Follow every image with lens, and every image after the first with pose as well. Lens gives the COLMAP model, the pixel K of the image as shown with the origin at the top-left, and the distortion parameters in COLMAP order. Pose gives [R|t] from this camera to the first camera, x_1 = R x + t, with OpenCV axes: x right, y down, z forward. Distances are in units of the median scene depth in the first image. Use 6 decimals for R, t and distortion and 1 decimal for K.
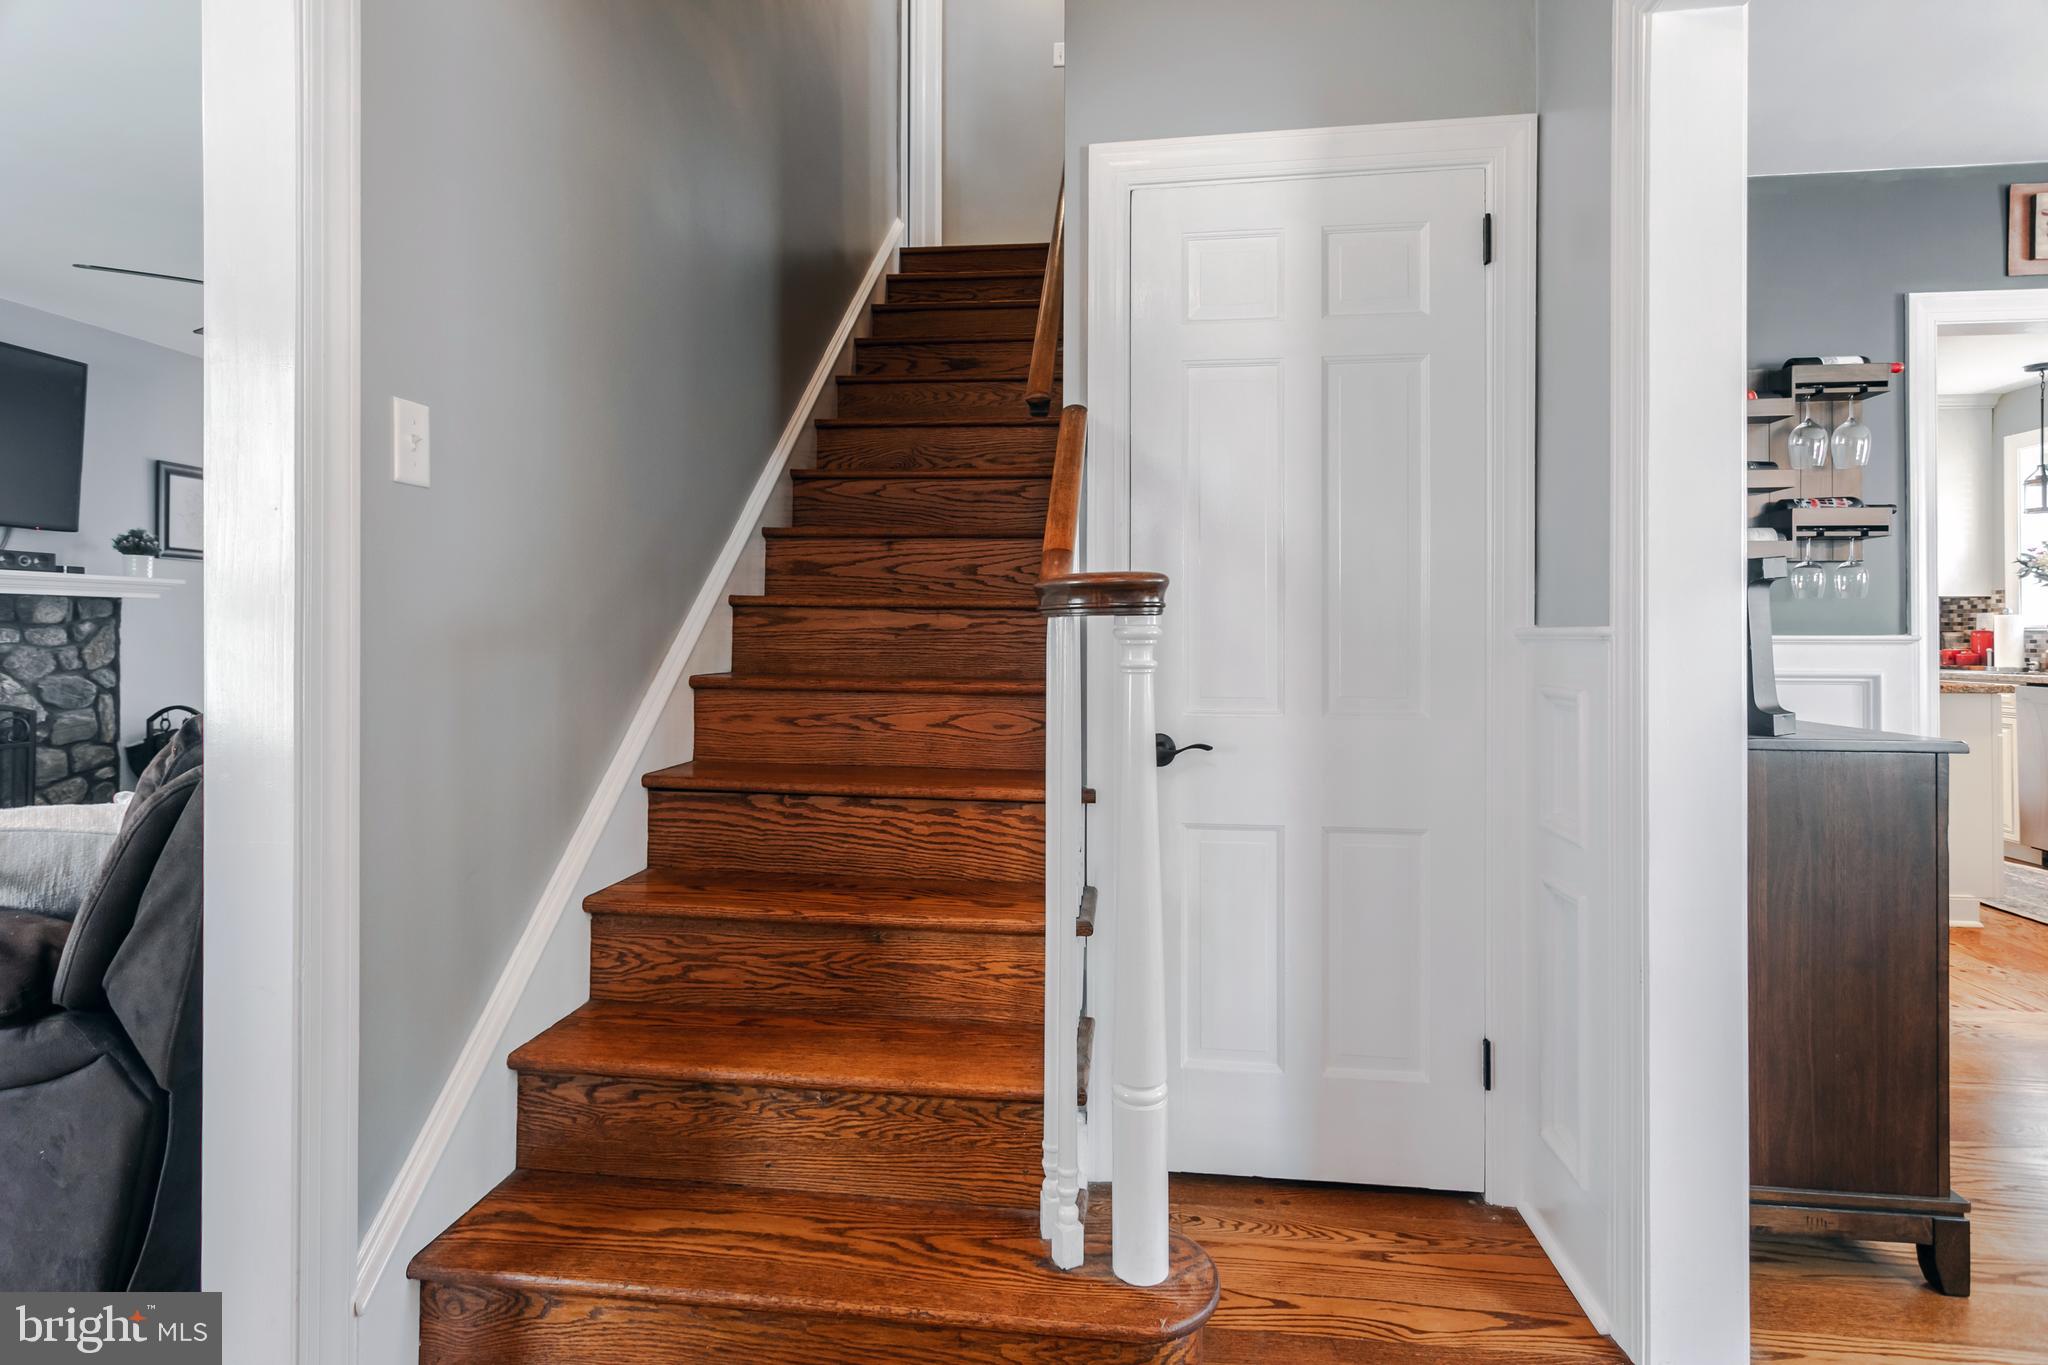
lens RADIAL K [[1001.5, 0, 1002.8], [0, 1001.5, 626.4], [0, 0, 1]] dist [0.000641, 0.003237]
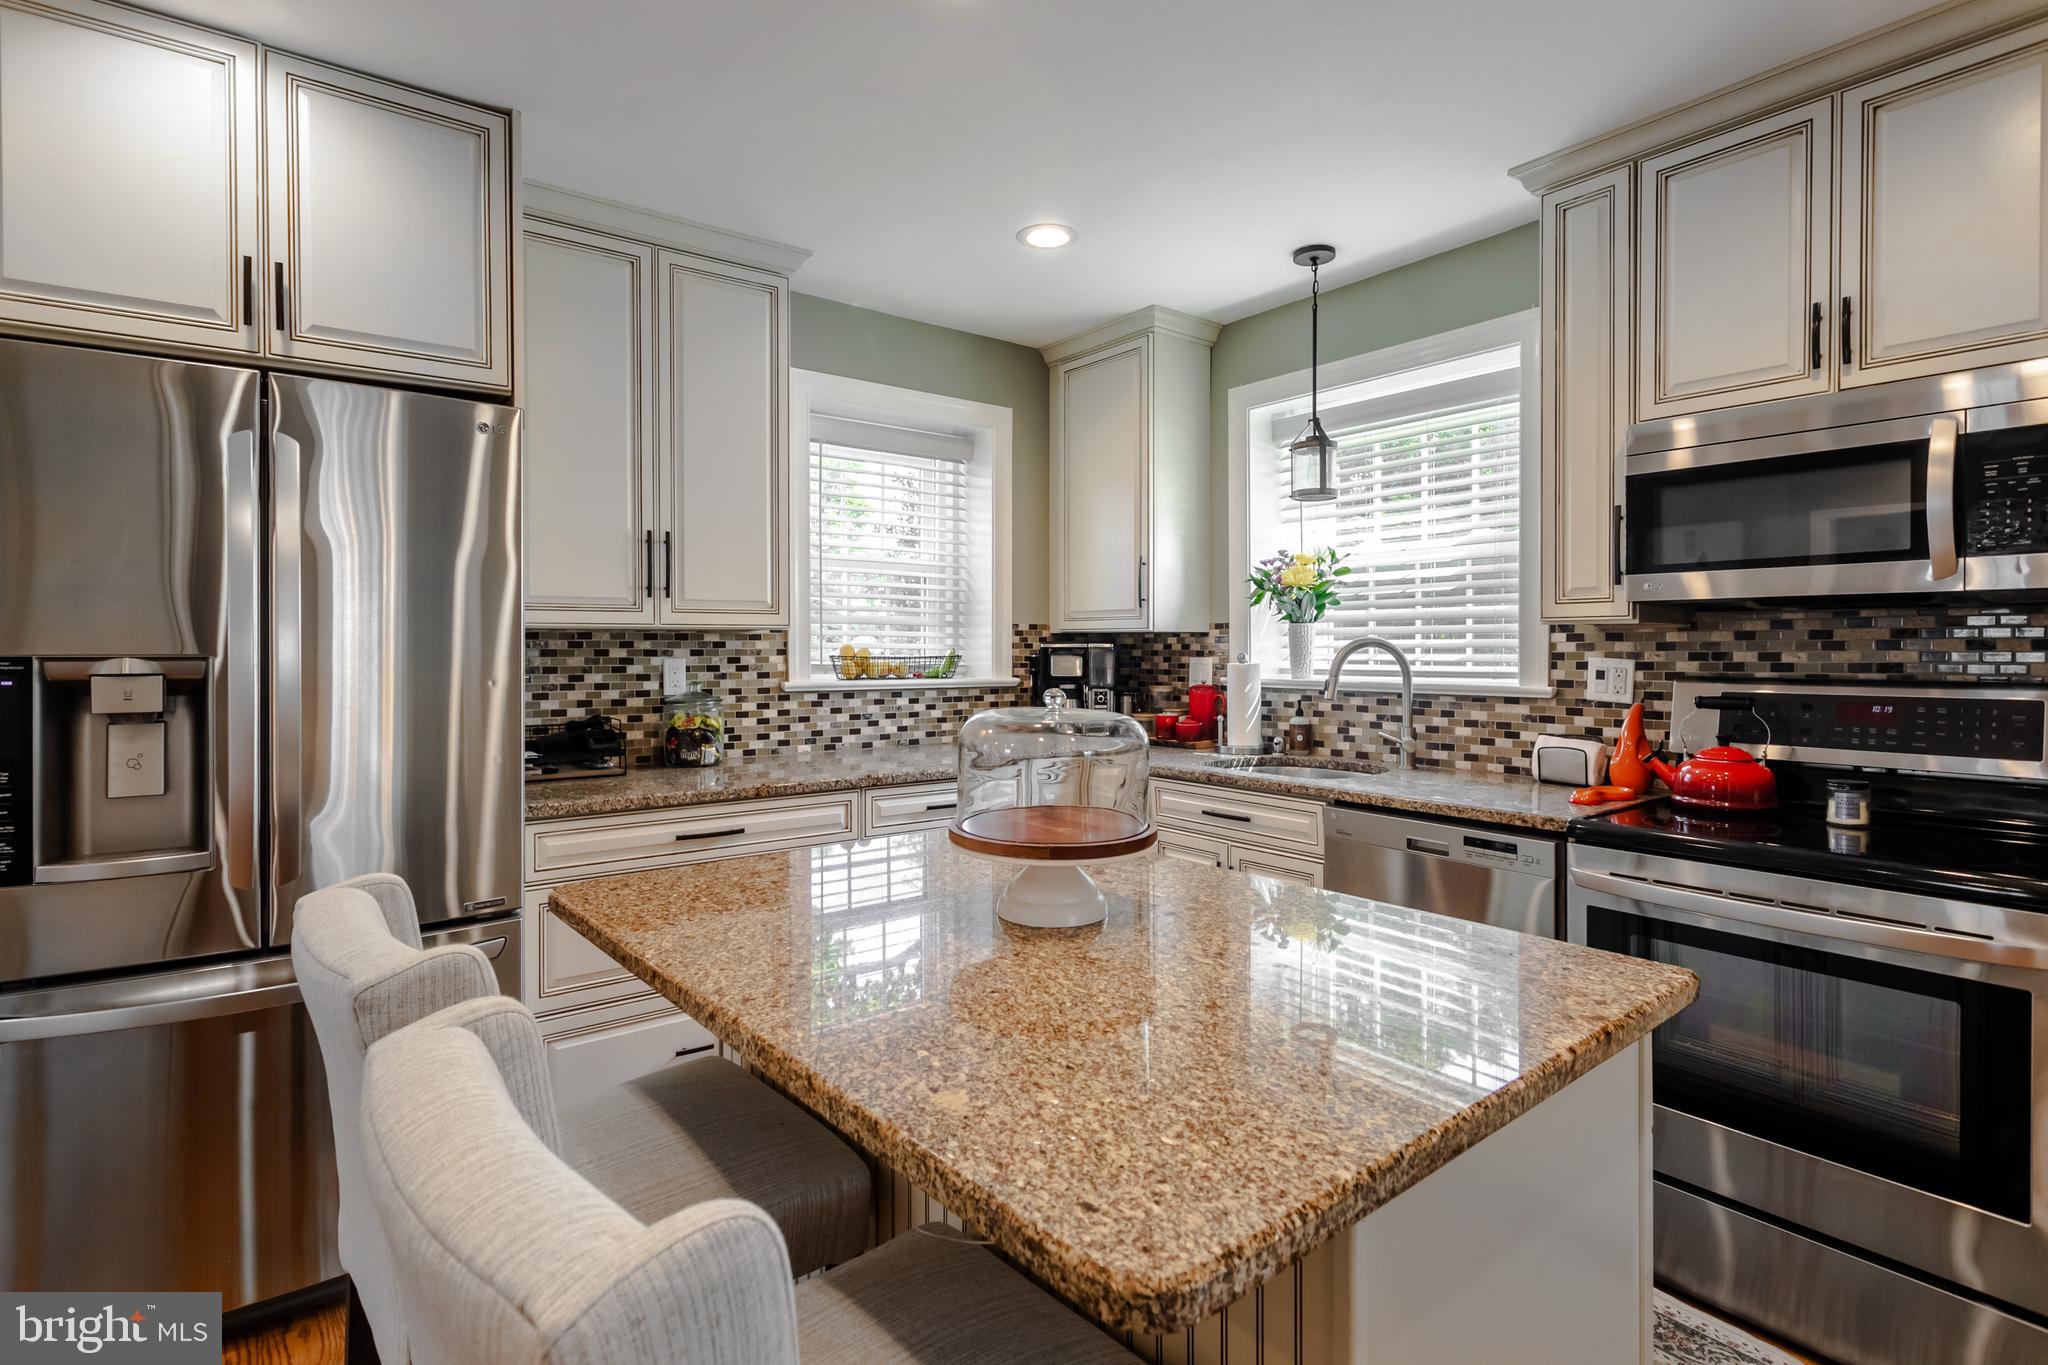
lens RADIAL K [[1001.5, 0, 1006.0], [0, 1001.5, 642.1], [0, 0, 1]] dist [0.000641, 0.003237]
pose [[0.713413, 0.003205, 0.700736, 0.280427], [-0.006985, 0.999972, 0.002538, -0.015816], [-0.700709, -0.006705, 0.713416, 0.408874]]
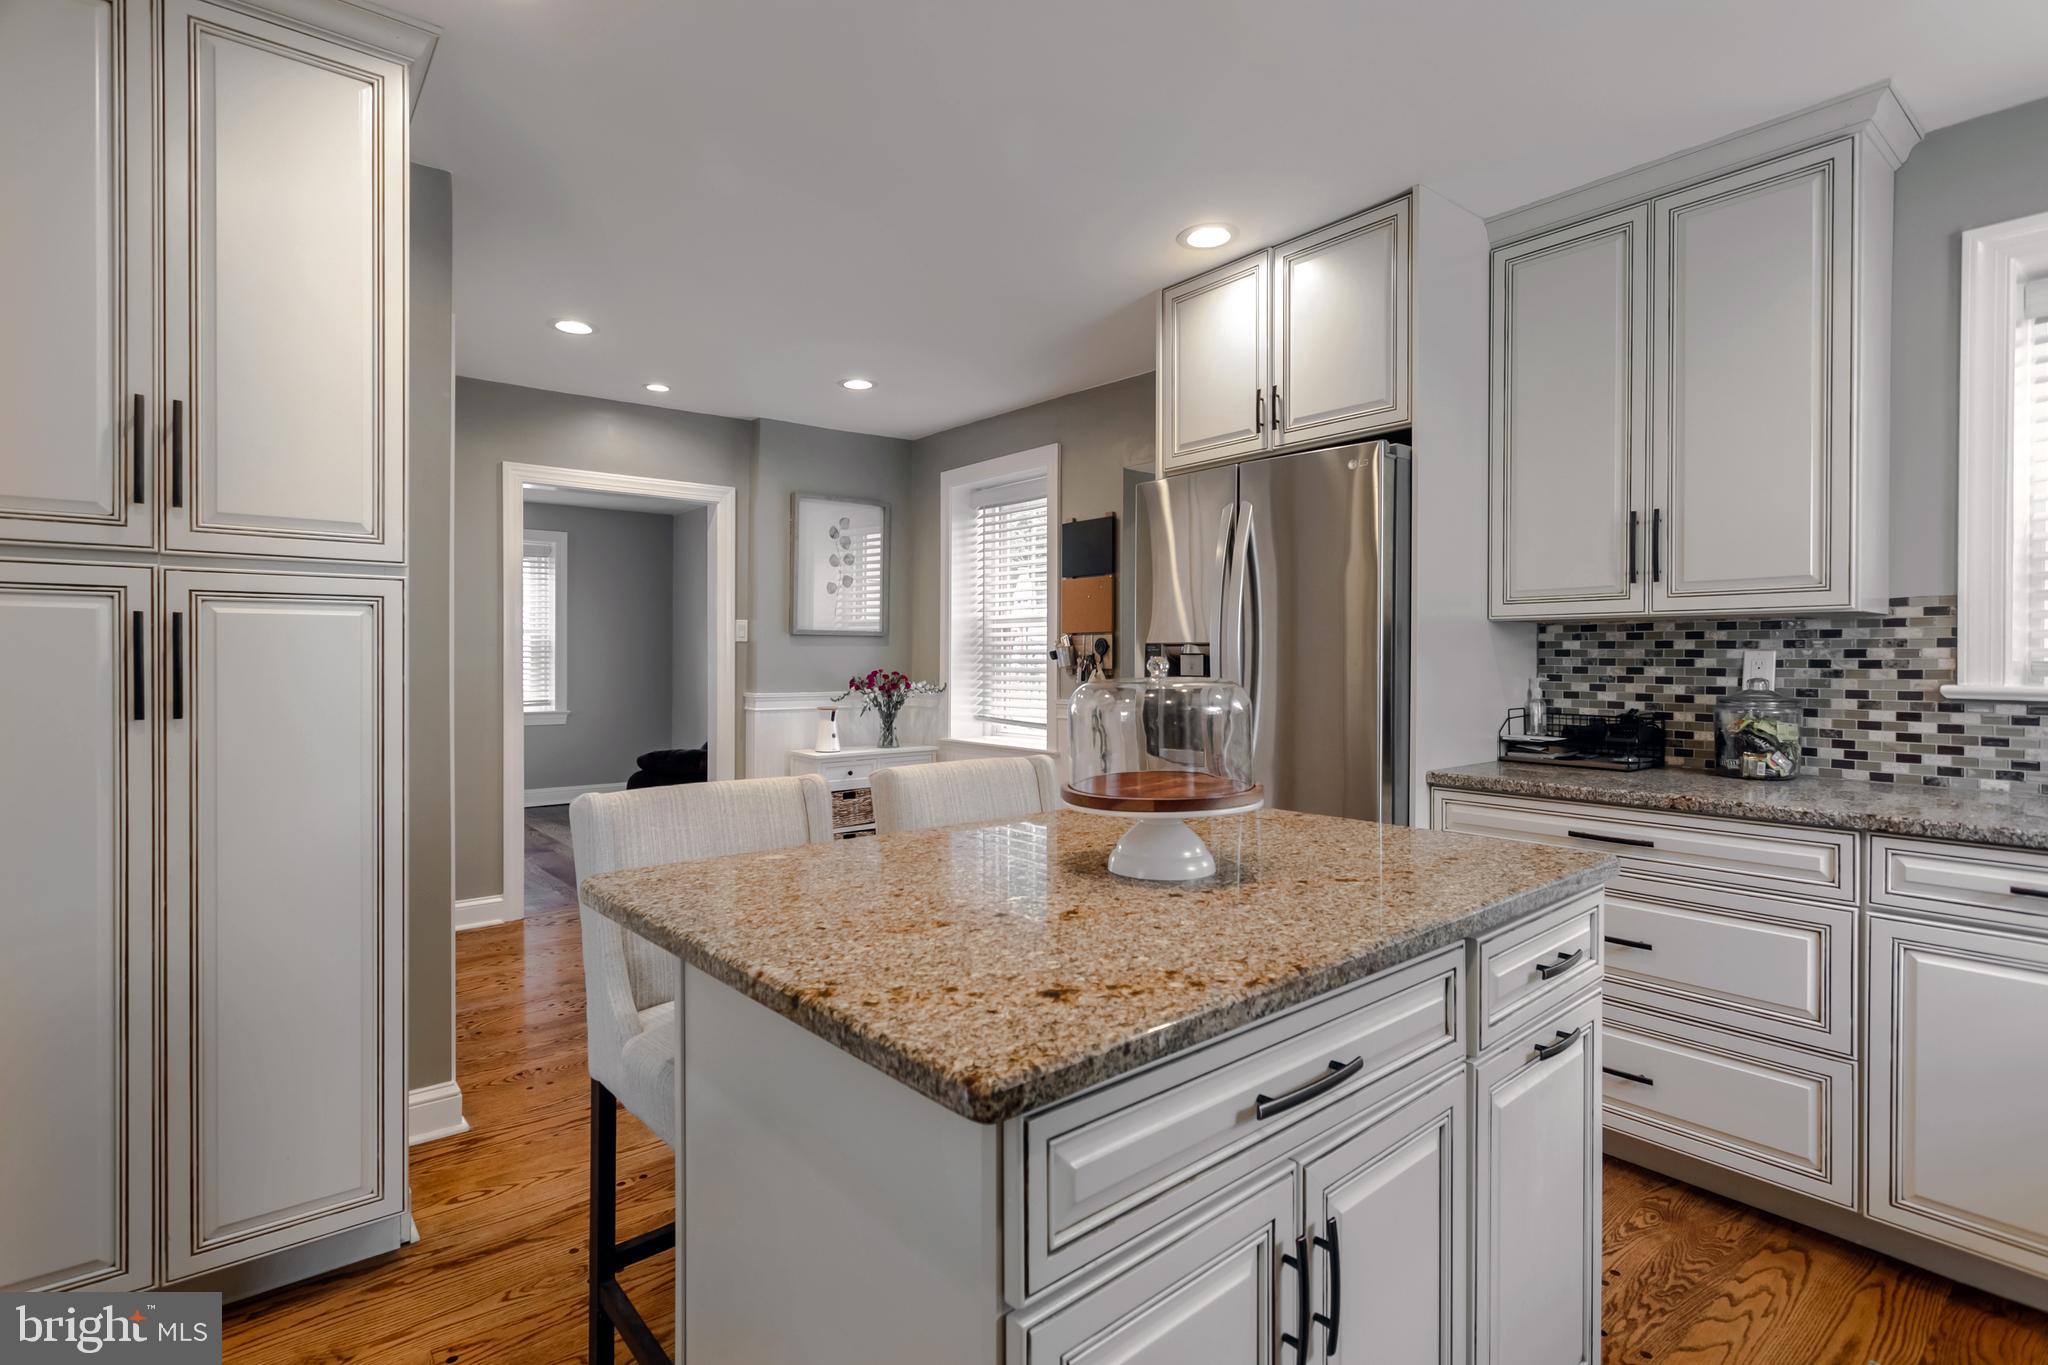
lens RADIAL K [[1001.5, 0, 1063.6], [0, 1001.5, 653.1], [0, 0, 1]] dist [0.000641, 0.003237]
pose [[0.746848, -0.000837, -0.664994, 0.491064], [0.005157, 0.999976, 0.004534, -0.010010], [0.664975, -0.006815, 0.746835, 0.381231]]
